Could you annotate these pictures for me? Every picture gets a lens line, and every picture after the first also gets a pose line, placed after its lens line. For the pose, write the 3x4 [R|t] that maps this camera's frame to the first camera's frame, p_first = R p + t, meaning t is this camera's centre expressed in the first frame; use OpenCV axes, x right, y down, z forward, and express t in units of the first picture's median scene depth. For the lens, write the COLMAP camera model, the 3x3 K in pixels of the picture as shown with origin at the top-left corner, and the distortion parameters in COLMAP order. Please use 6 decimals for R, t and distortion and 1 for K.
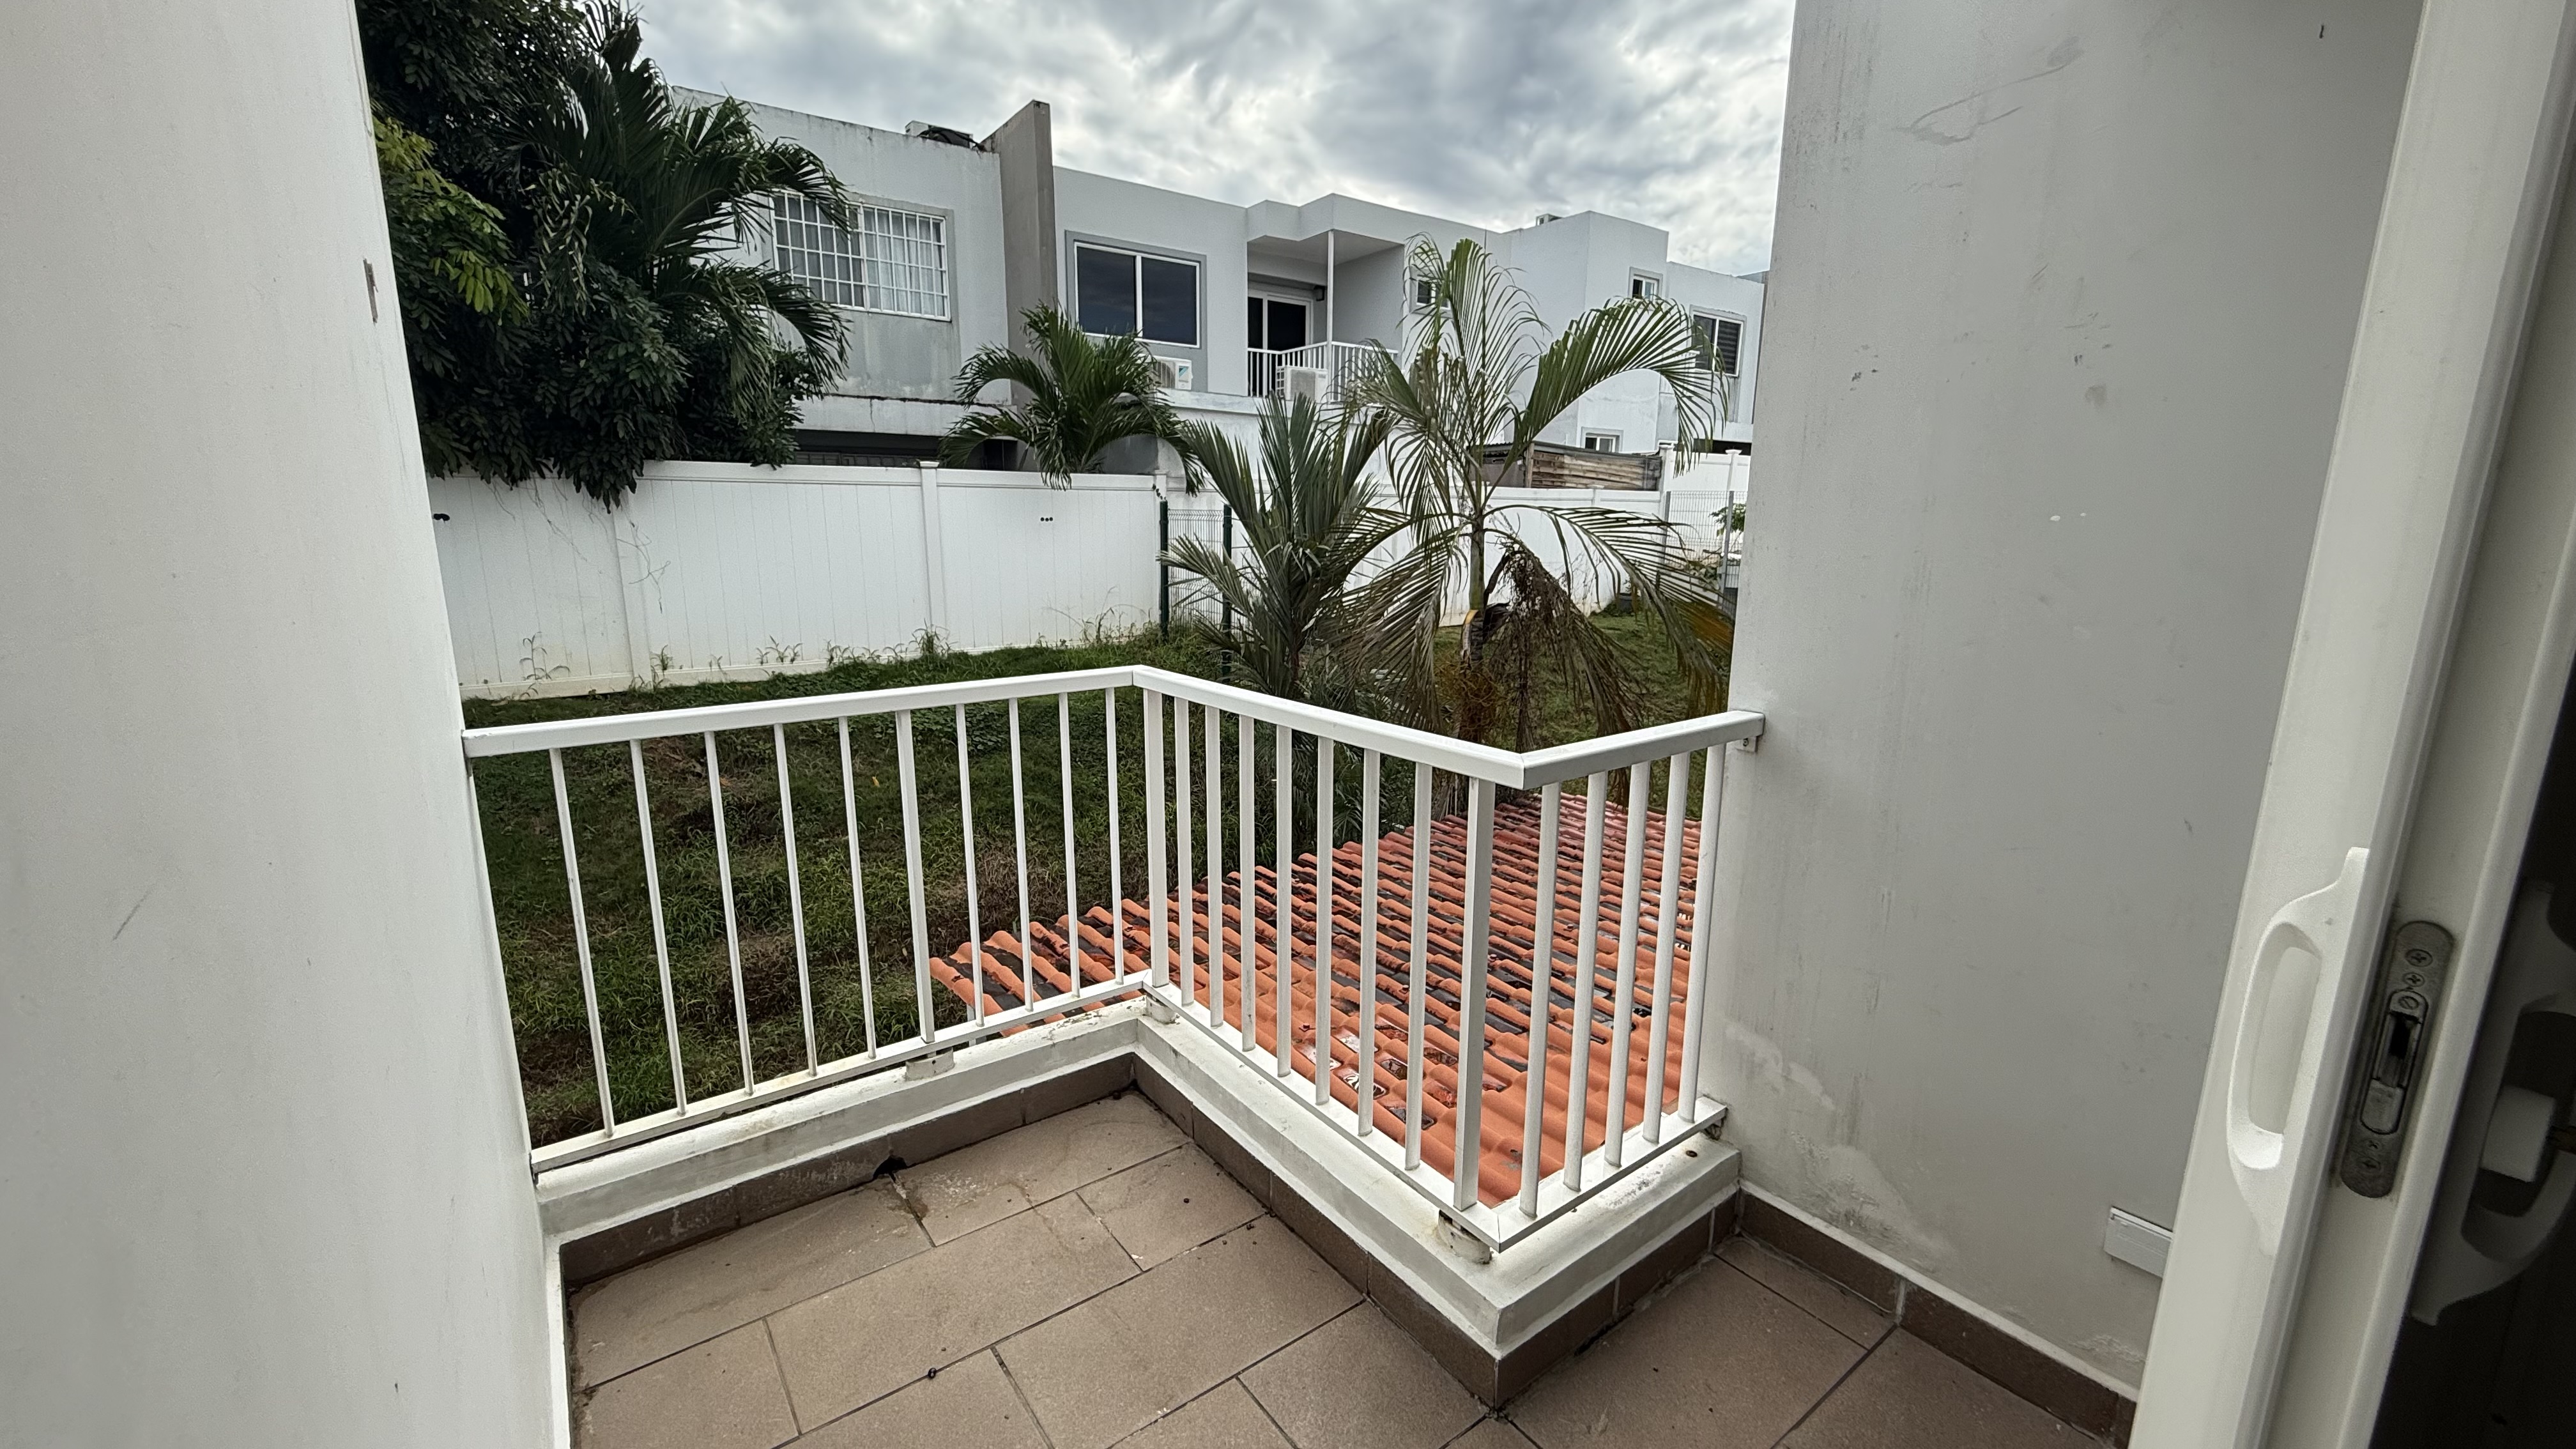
lens RADIAL K [[1025.6, 0, 1274.3], [0, 1025.6, 733.7], [0, 0, 1]] dist [0.003326, 0.000487]
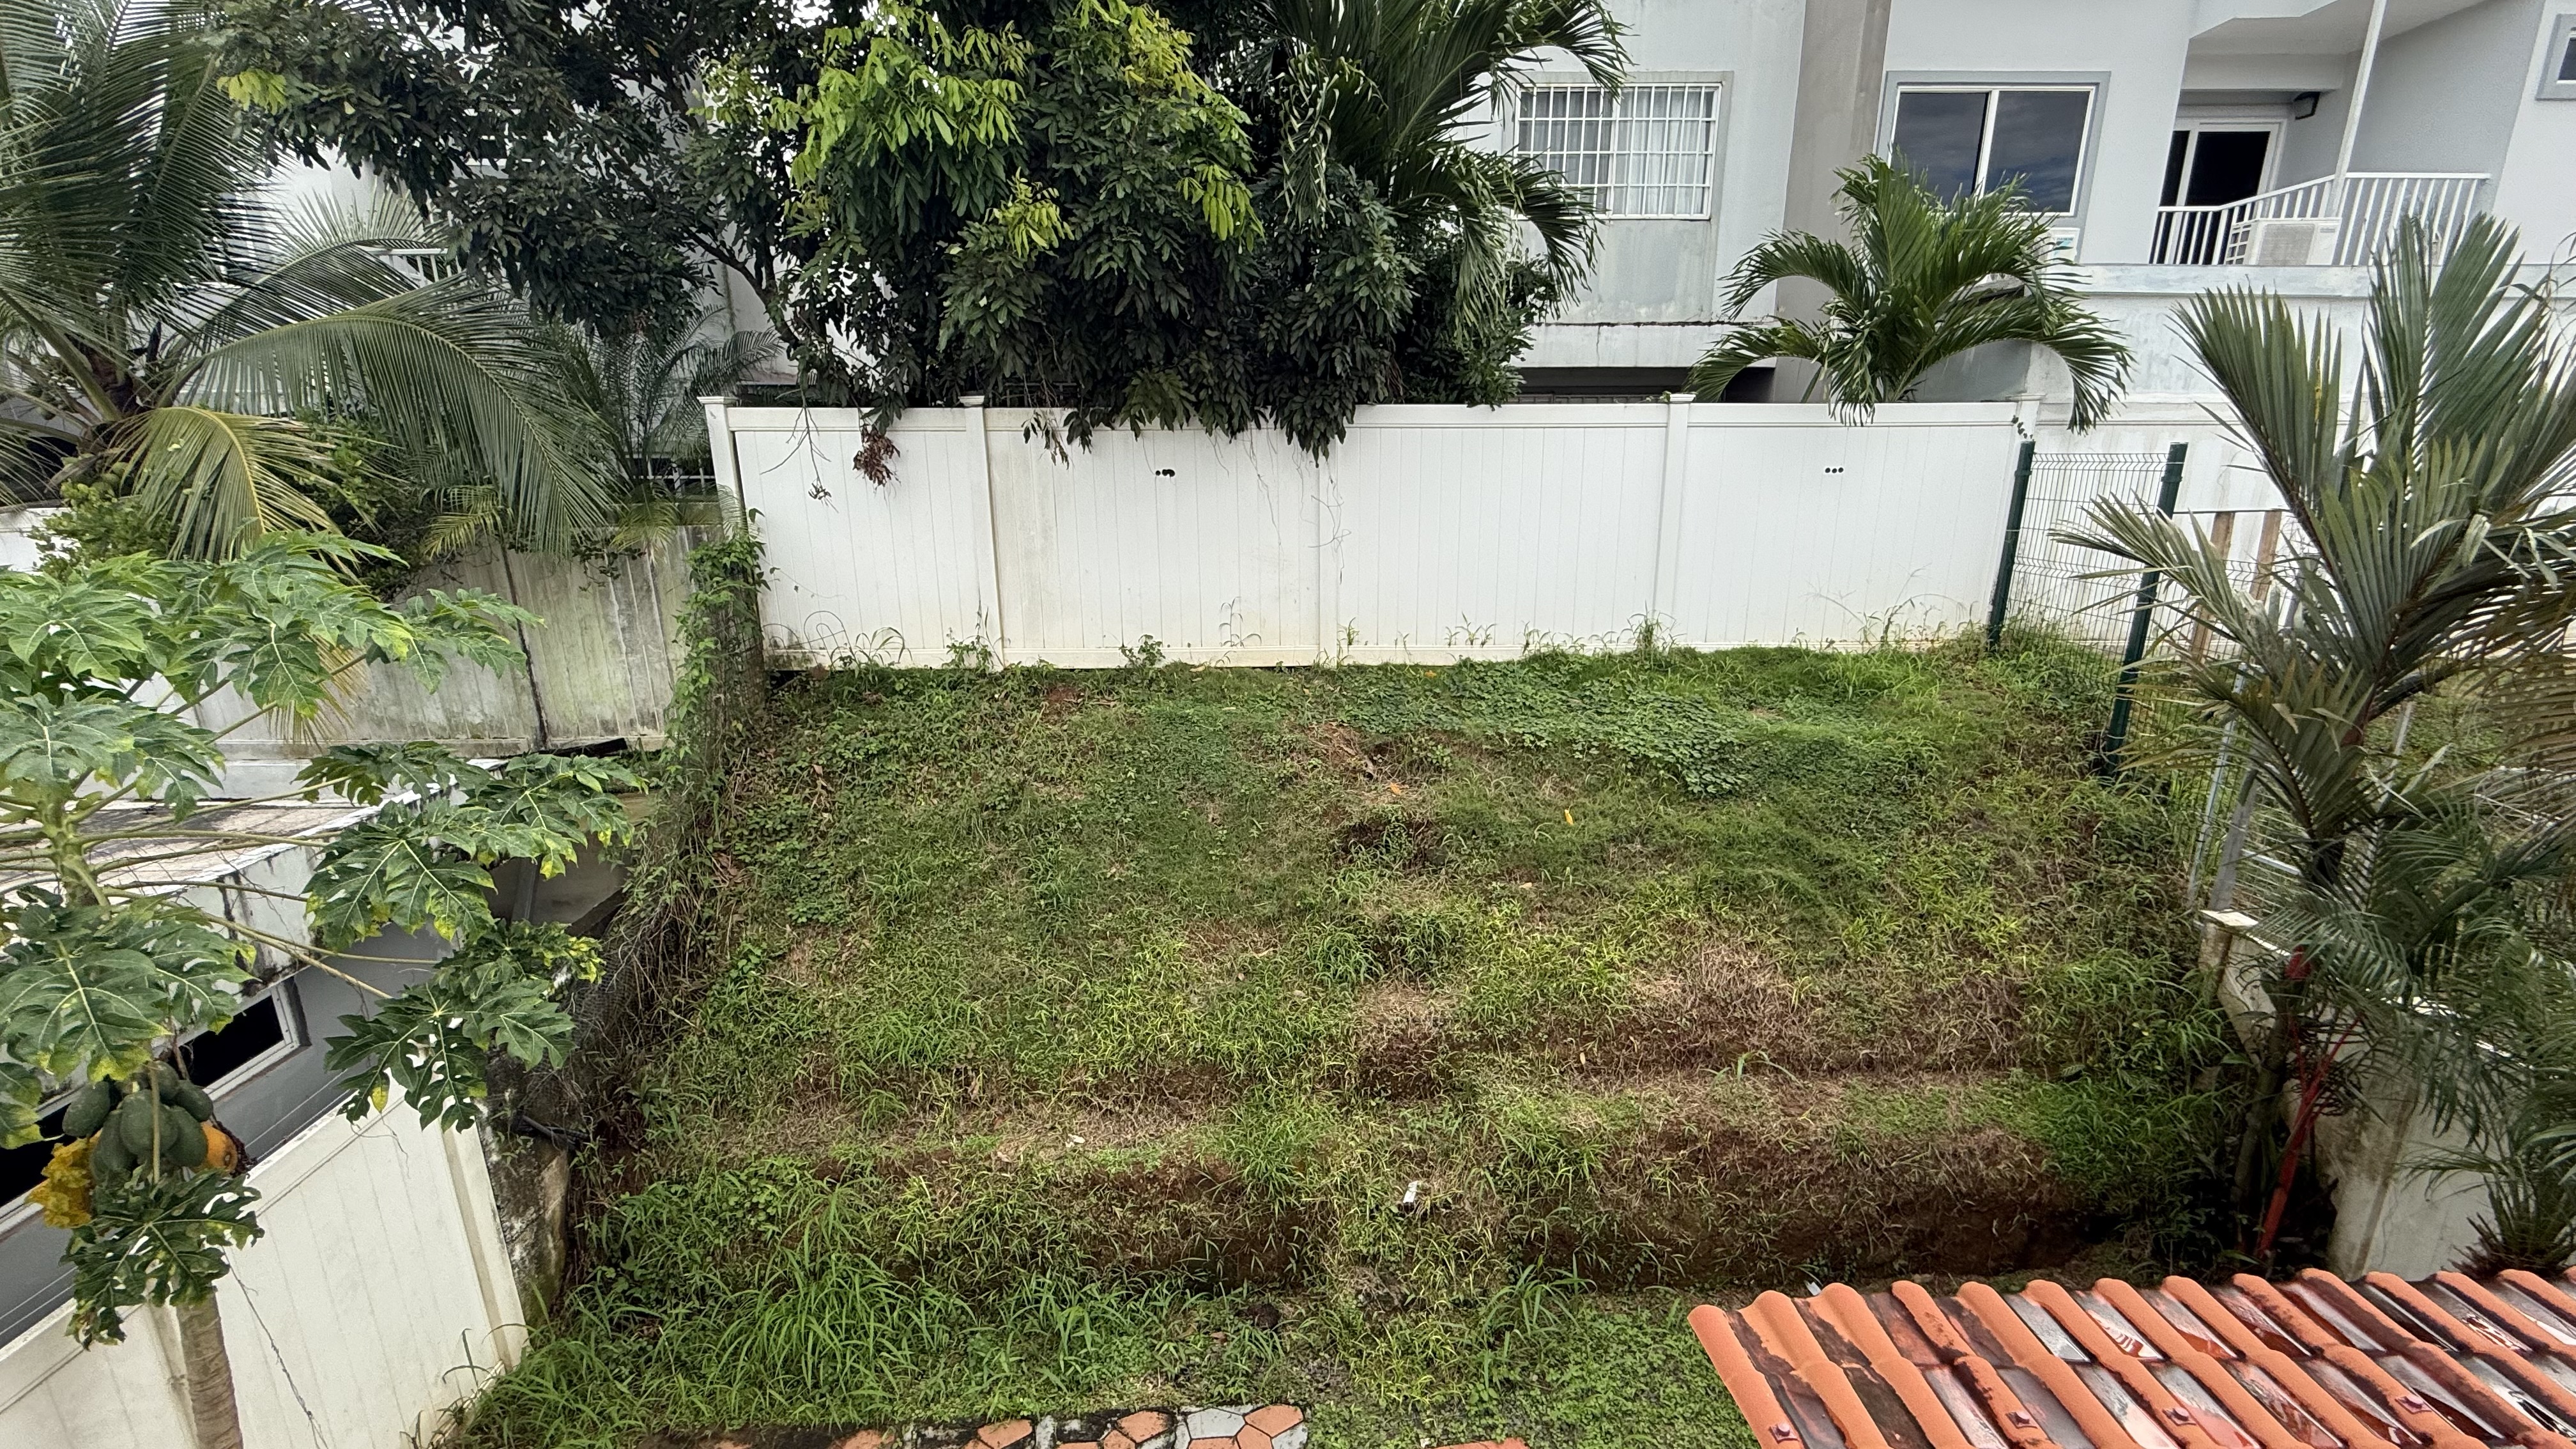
lens RADIAL K [[1025.6, 0, 1282.9], [0, 1025.6, 723.8], [0, 0, 1]] dist [0.003326, 0.000487]
pose [[0.824033, 0.131850, -0.550986, -0.138269], [-0.110540, 0.991268, 0.071889, -0.049580], [0.555654, 0.001668, 0.831412, 0.222817]]
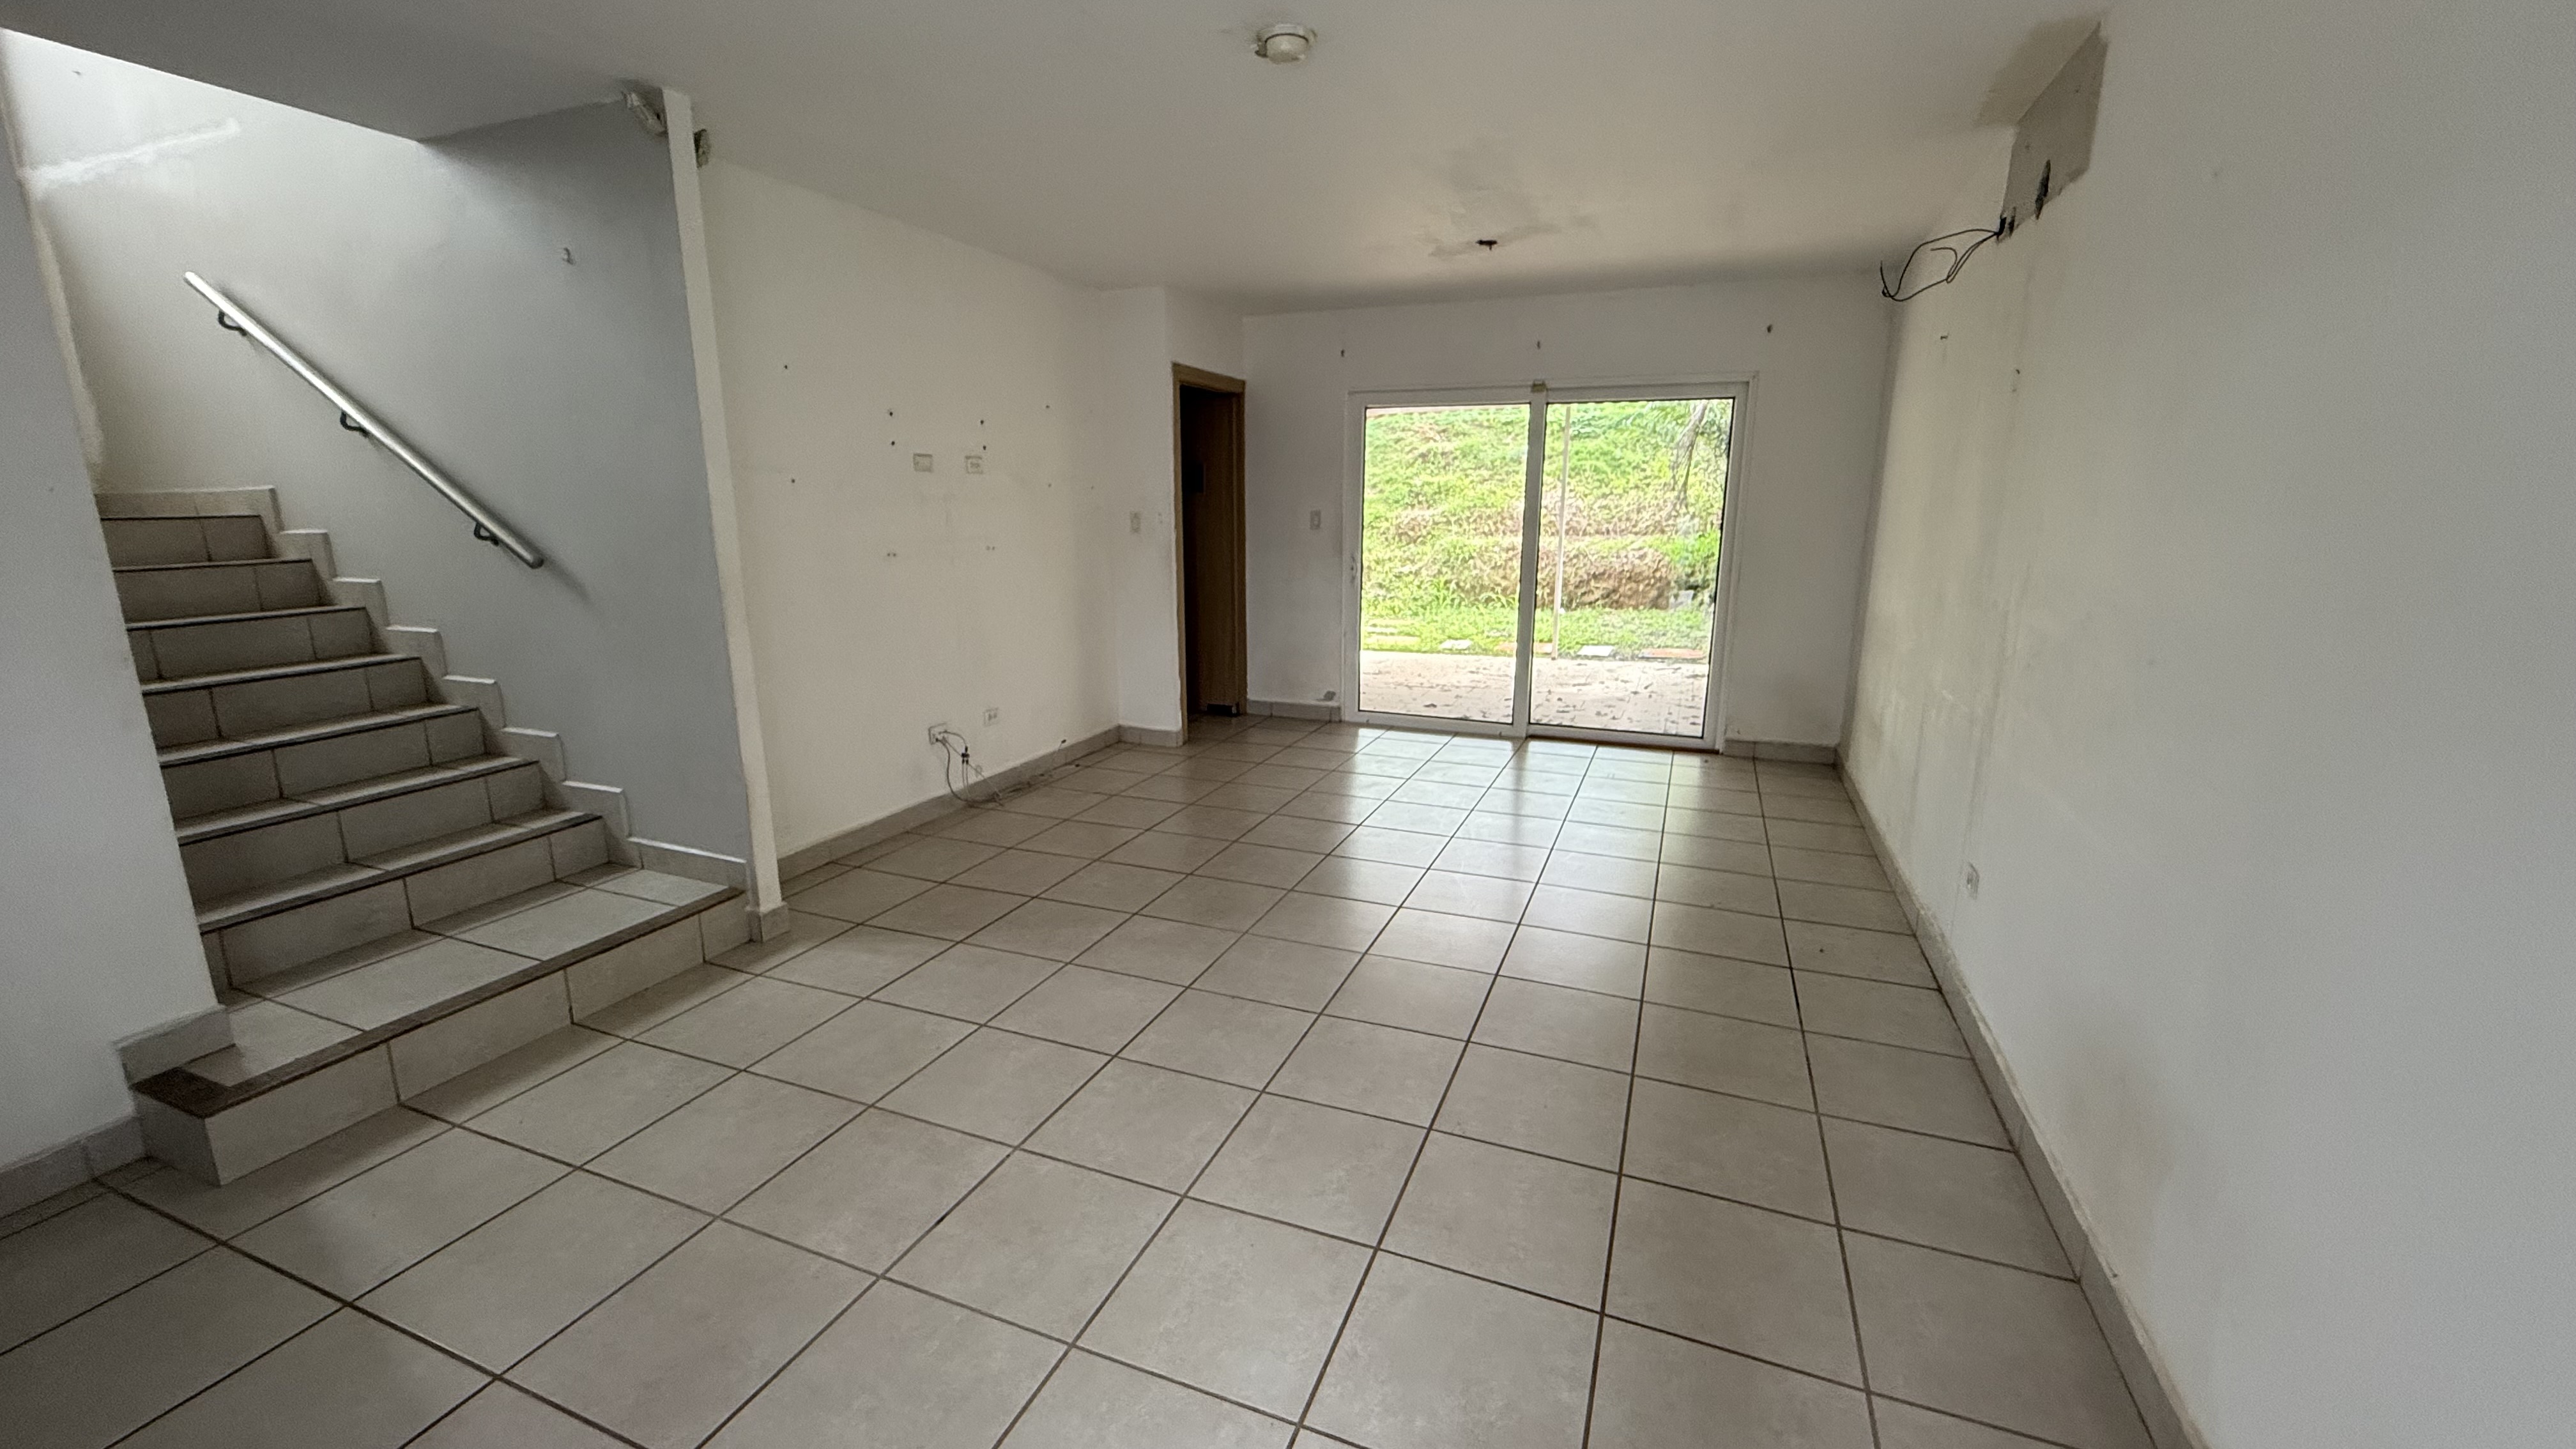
lens RADIAL K [[1025.6, 0, 1285.4], [0, 1025.6, 730.2], [0, 0, 1]] dist [0.003326, 0.000487]
pose [[0.534394, 0.182648, -0.825266, 0.842273], [-0.173668, 0.979268, 0.104274, 0.364839], [0.827202, 0.087599, 0.555035, -0.212954]]
